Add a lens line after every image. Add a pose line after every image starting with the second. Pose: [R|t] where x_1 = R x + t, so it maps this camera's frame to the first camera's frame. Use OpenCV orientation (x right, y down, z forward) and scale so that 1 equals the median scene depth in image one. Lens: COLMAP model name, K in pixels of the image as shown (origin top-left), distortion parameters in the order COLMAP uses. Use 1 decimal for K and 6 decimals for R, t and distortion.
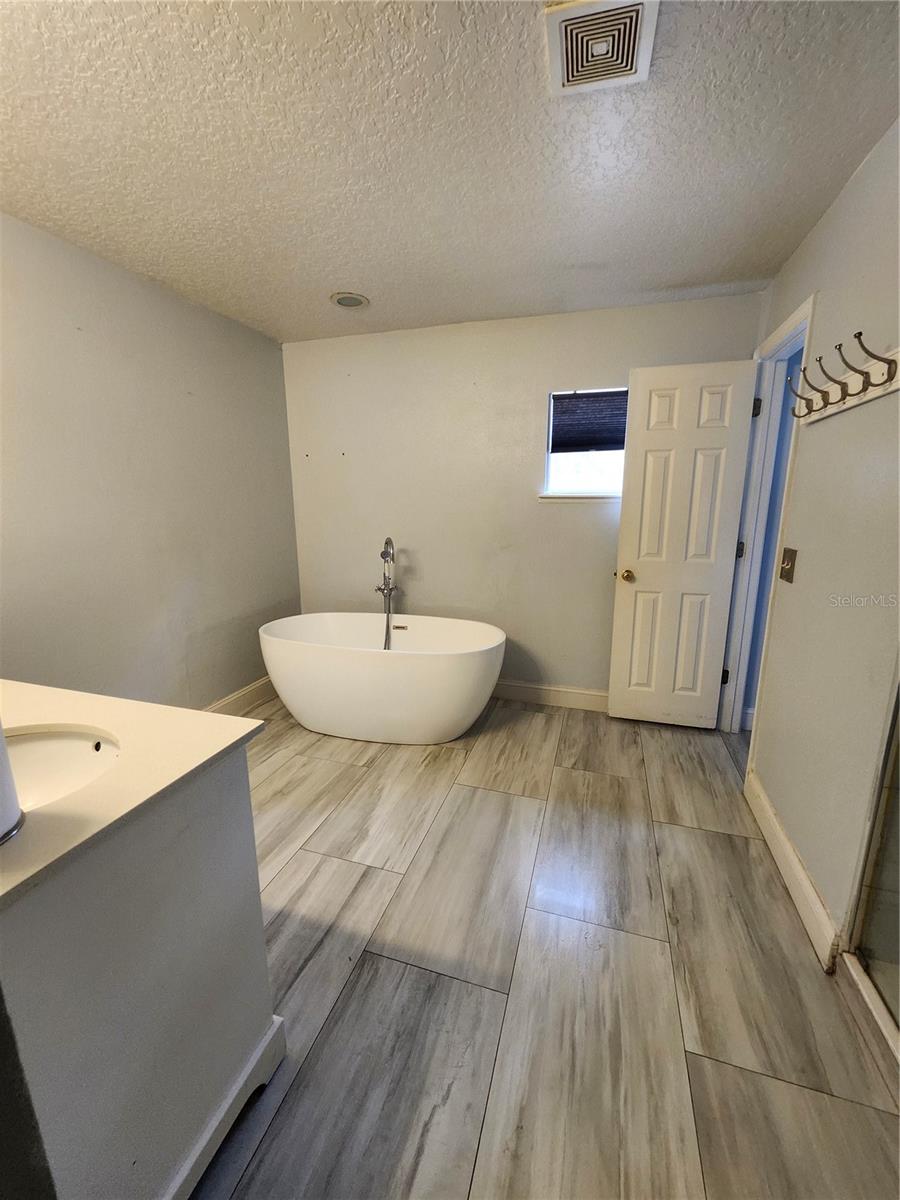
lens RADIAL K [[481.6, 0, 450.0], [0, 481.6, 600.0], [0, 0, 1]] dist [0.000619, -0.000019]
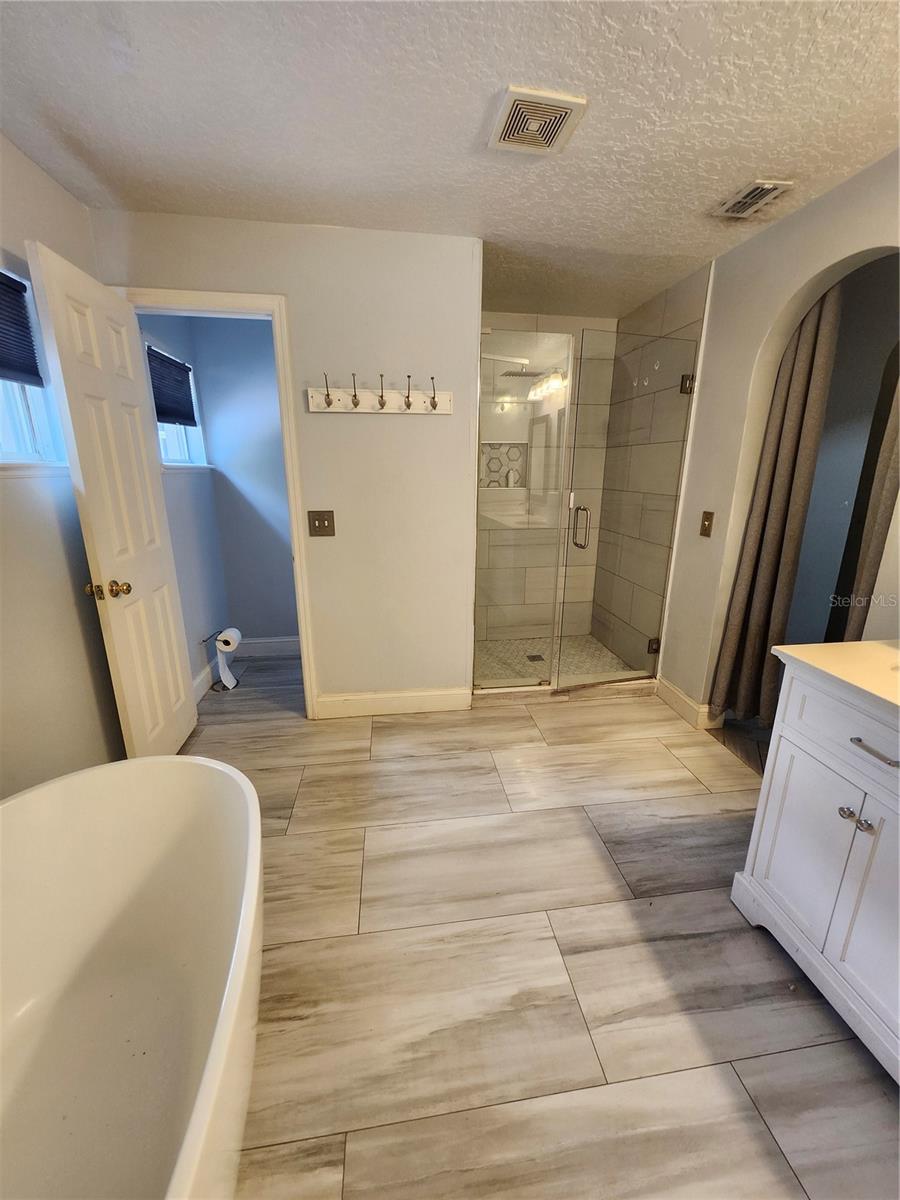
lens RADIAL K [[481.6, 0, 450.0], [0, 481.6, 600.0], [0, 0, 1]] dist [0.000619, -0.000019]
pose [[-0.447183, -0.242083, 0.861059, -0.655538], [0.178879, 0.919024, 0.351279, -0.305469], [-0.876373, 0.311112, -0.367669, 1.332450]]
